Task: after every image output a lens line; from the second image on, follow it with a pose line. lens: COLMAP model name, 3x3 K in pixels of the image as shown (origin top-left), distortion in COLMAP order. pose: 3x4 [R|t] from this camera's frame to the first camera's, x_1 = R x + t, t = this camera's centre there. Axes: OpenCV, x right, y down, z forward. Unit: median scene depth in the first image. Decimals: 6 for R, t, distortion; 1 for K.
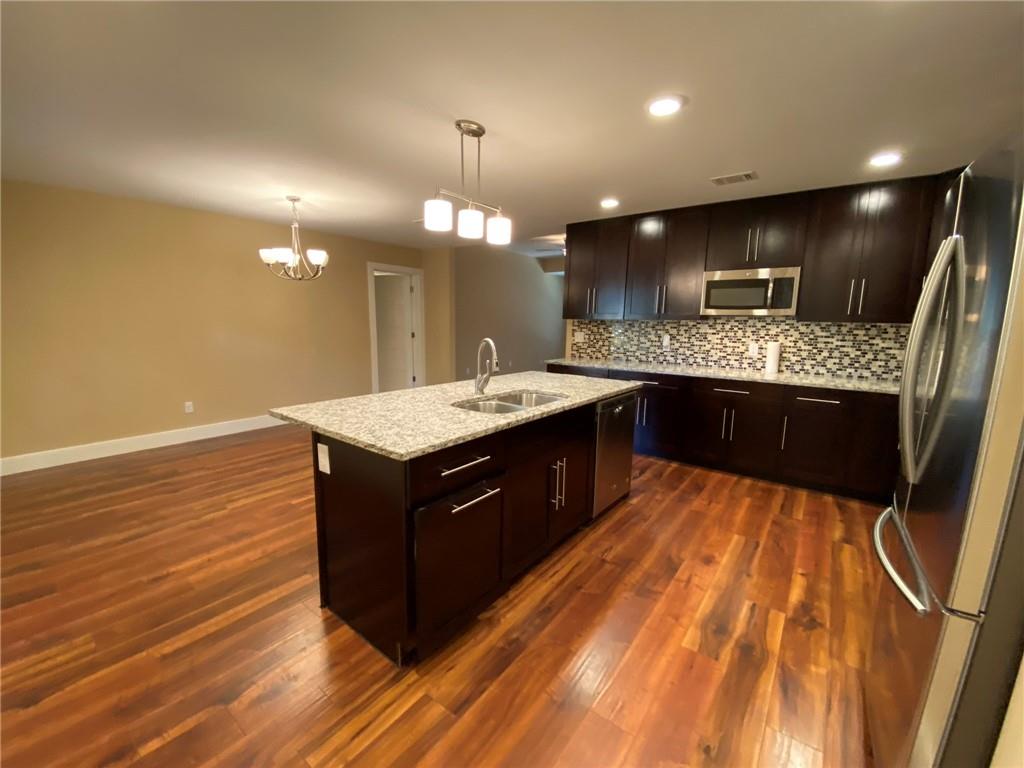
lens RADIAL K [[422.5, 0, 509.9], [0, 422.5, 387.8], [0, 0, 1]] dist [-0.001171, -0.000453]
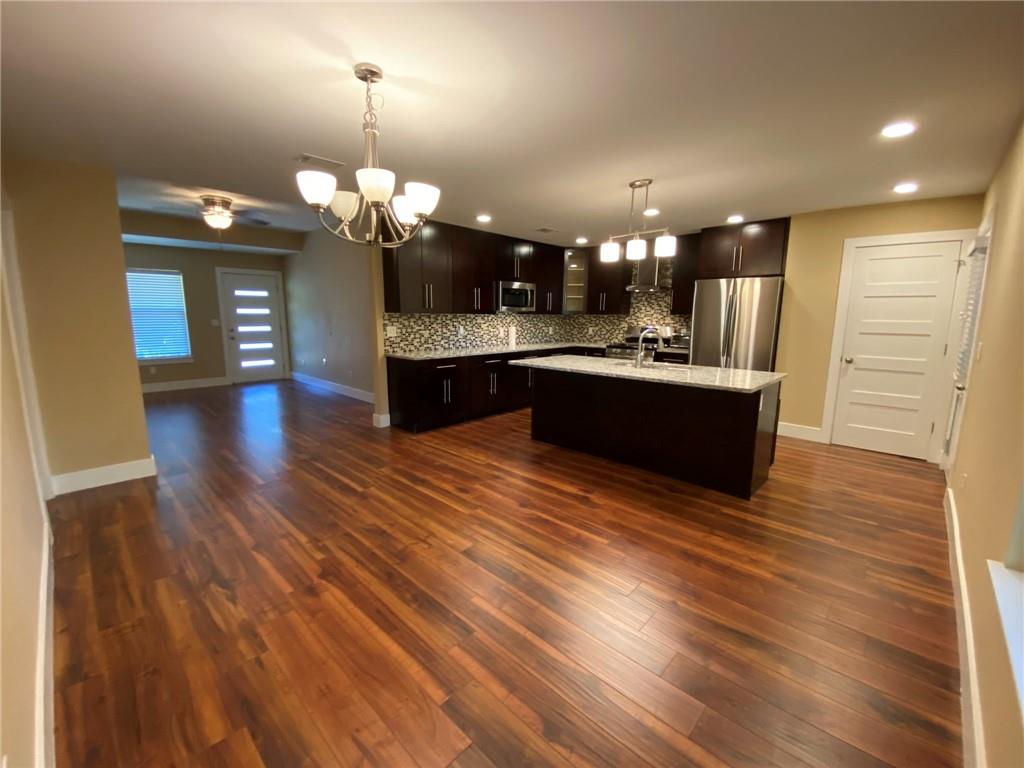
lens RADIAL K [[422.5, 0, 511.8], [0, 422.5, 381.5], [0, 0, 1]] dist [-0.001171, -0.000453]
pose [[0.098046, -0.164784, 0.981444, -0.853411], [0.153402, 0.976912, 0.148698, -0.120850], [-0.983288, 0.135976, 0.121061, 0.691472]]
